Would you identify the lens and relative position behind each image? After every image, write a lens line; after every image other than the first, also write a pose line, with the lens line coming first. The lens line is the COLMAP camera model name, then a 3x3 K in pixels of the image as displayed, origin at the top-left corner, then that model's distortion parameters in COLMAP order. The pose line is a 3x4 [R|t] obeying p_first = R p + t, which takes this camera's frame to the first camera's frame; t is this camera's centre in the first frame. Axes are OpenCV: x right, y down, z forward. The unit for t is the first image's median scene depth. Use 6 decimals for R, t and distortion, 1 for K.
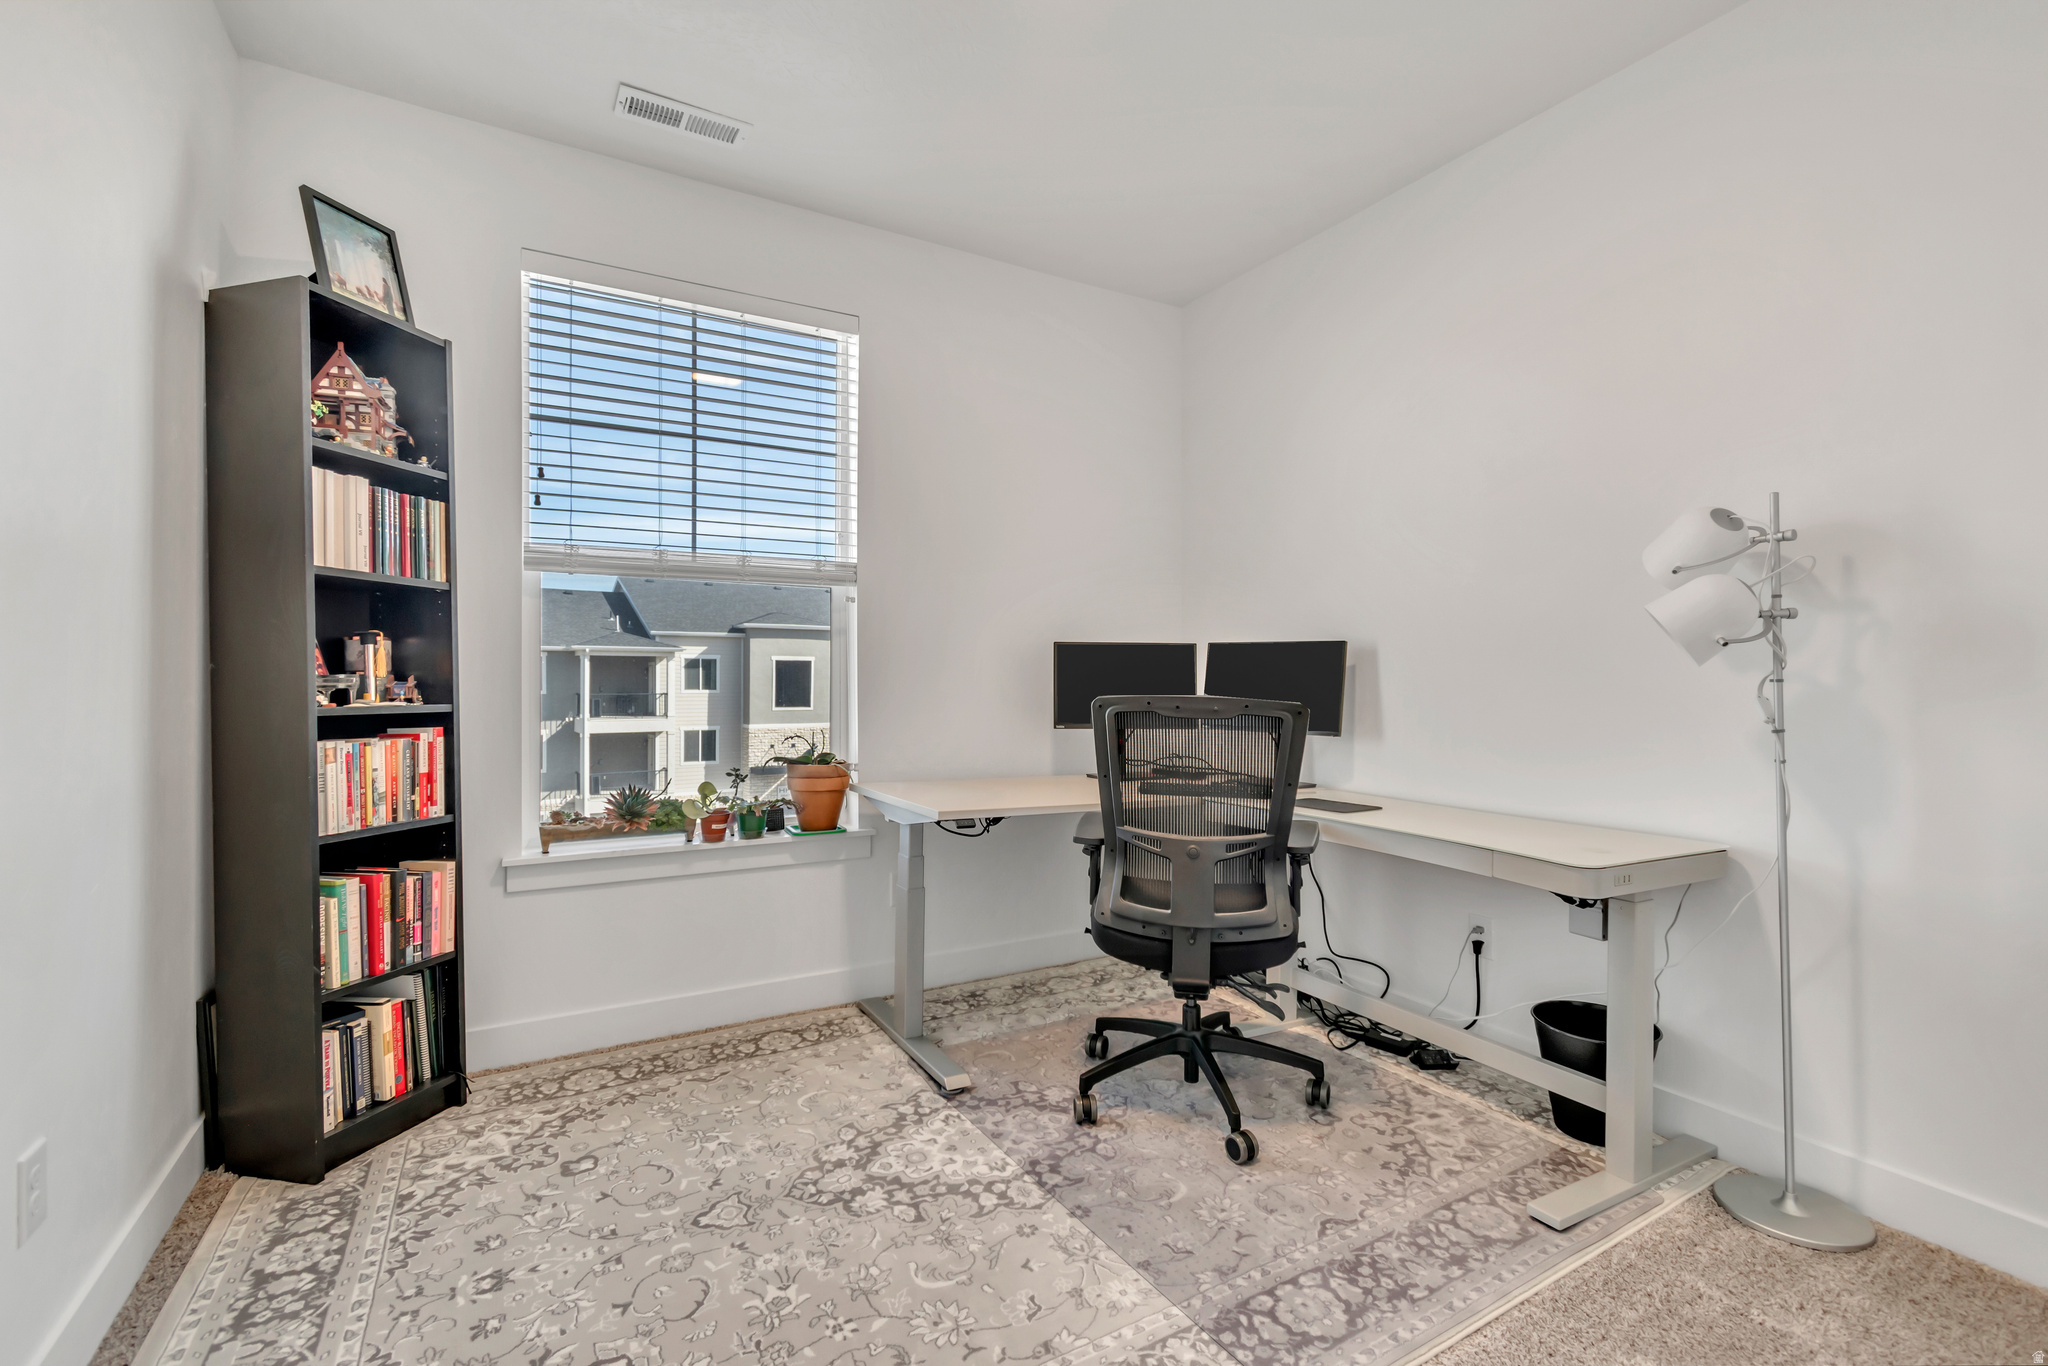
lens RADIAL K [[914.6, 0, 1020.3], [0, 914.6, 677.3], [0, 0, 1]] dist [0.004069, -0.001558]
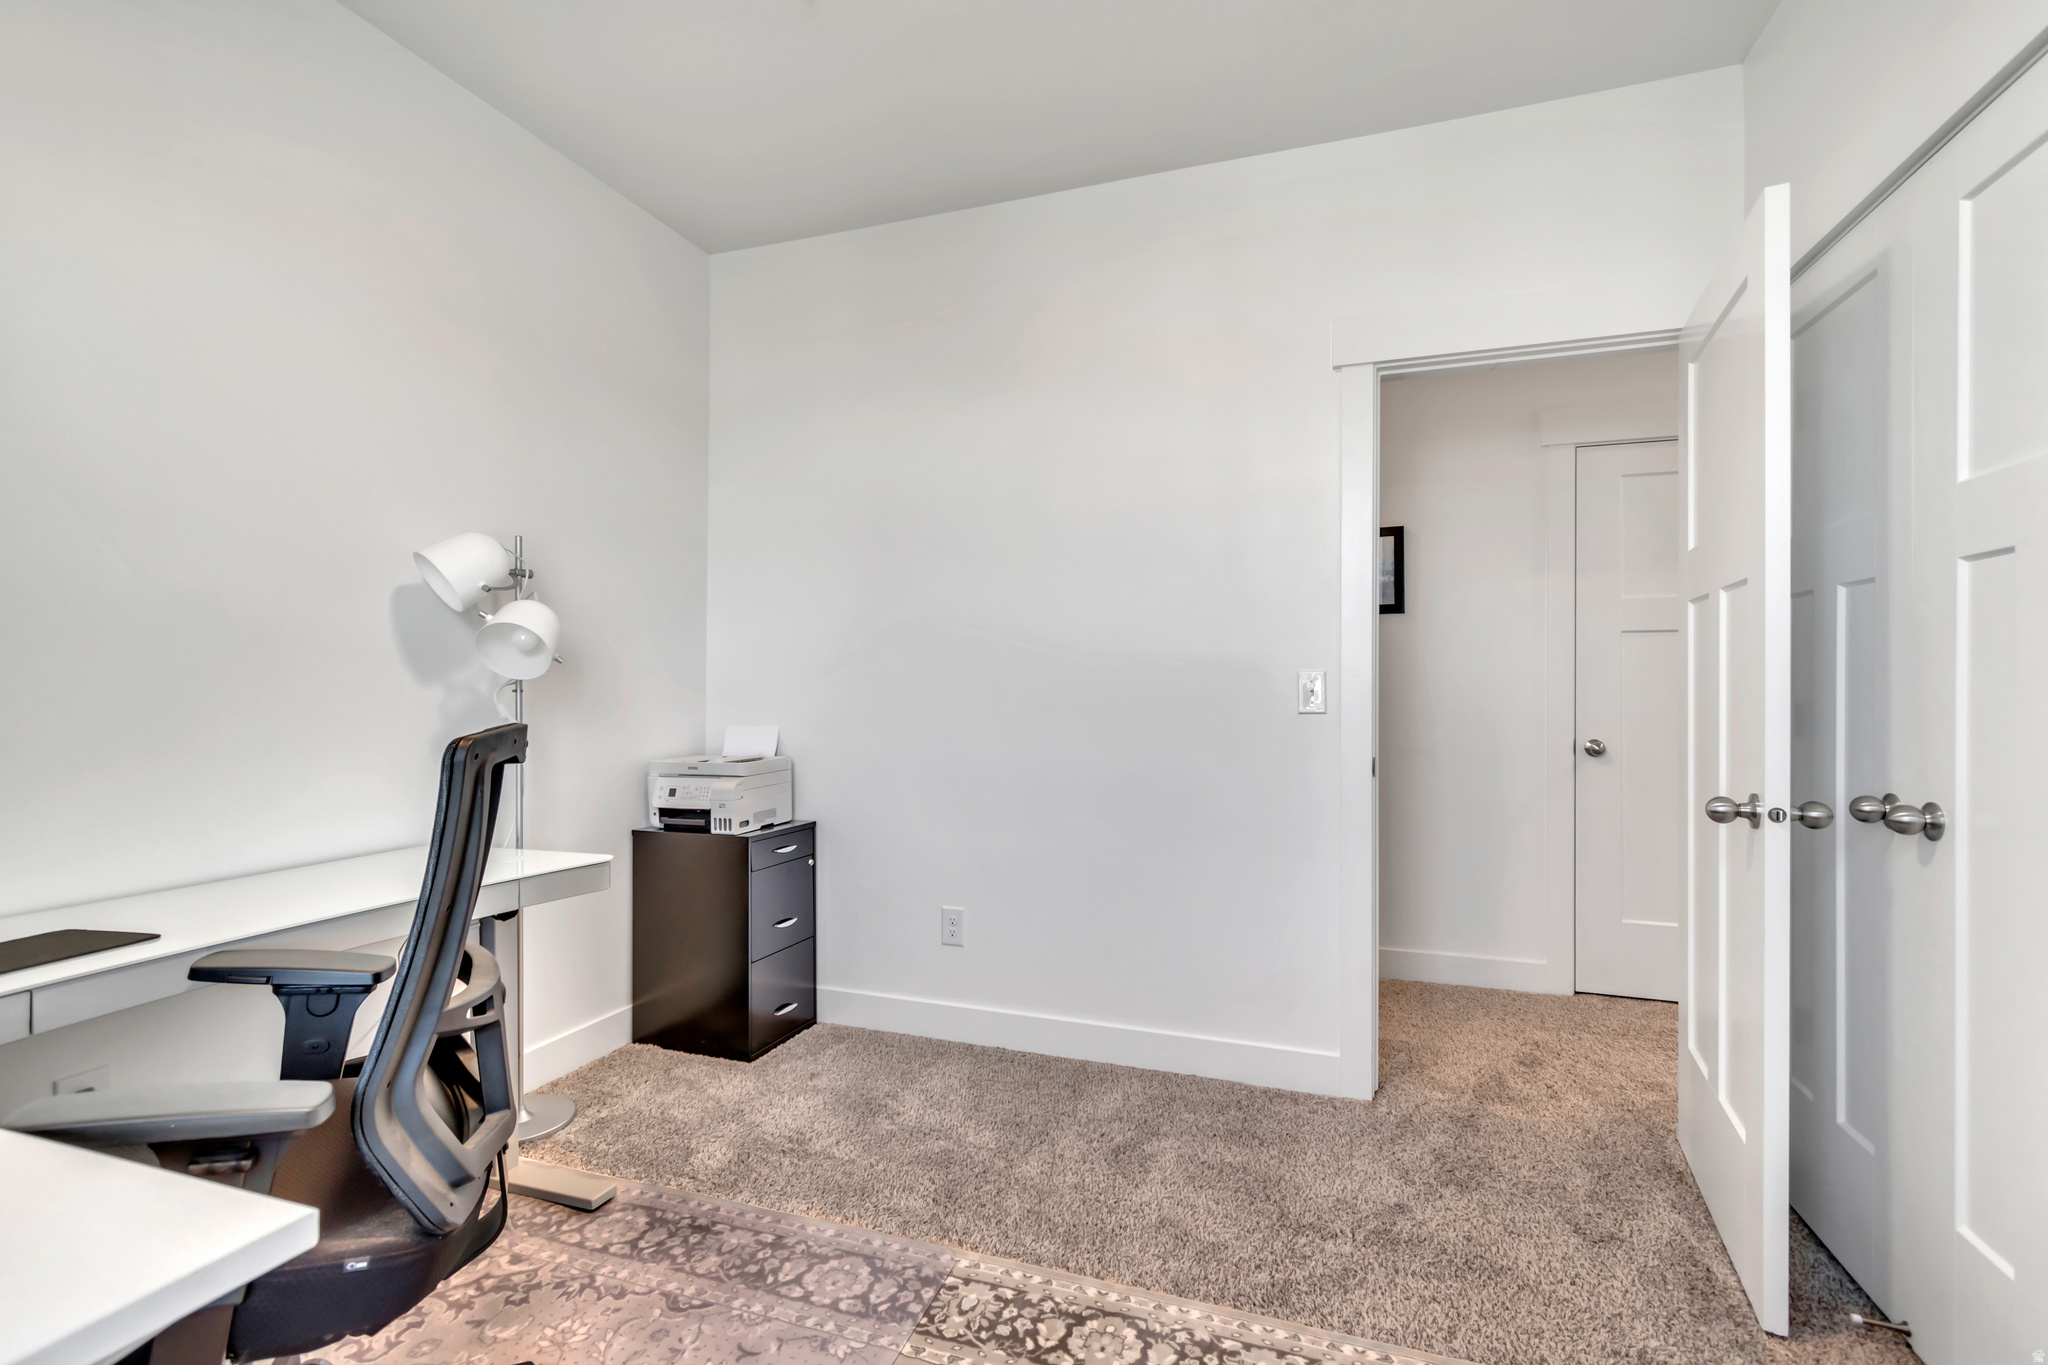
lens RADIAL K [[914.6, 0, 1018.6], [0, 914.6, 679.3], [0, 0, 1]] dist [0.004069, -0.001558]
pose [[-0.646096, -0.005700, 0.763235, -0.610207], [0.001567, 0.999960, 0.008795, -0.028083], [-0.763254, 0.006879, -0.646061, 1.447113]]
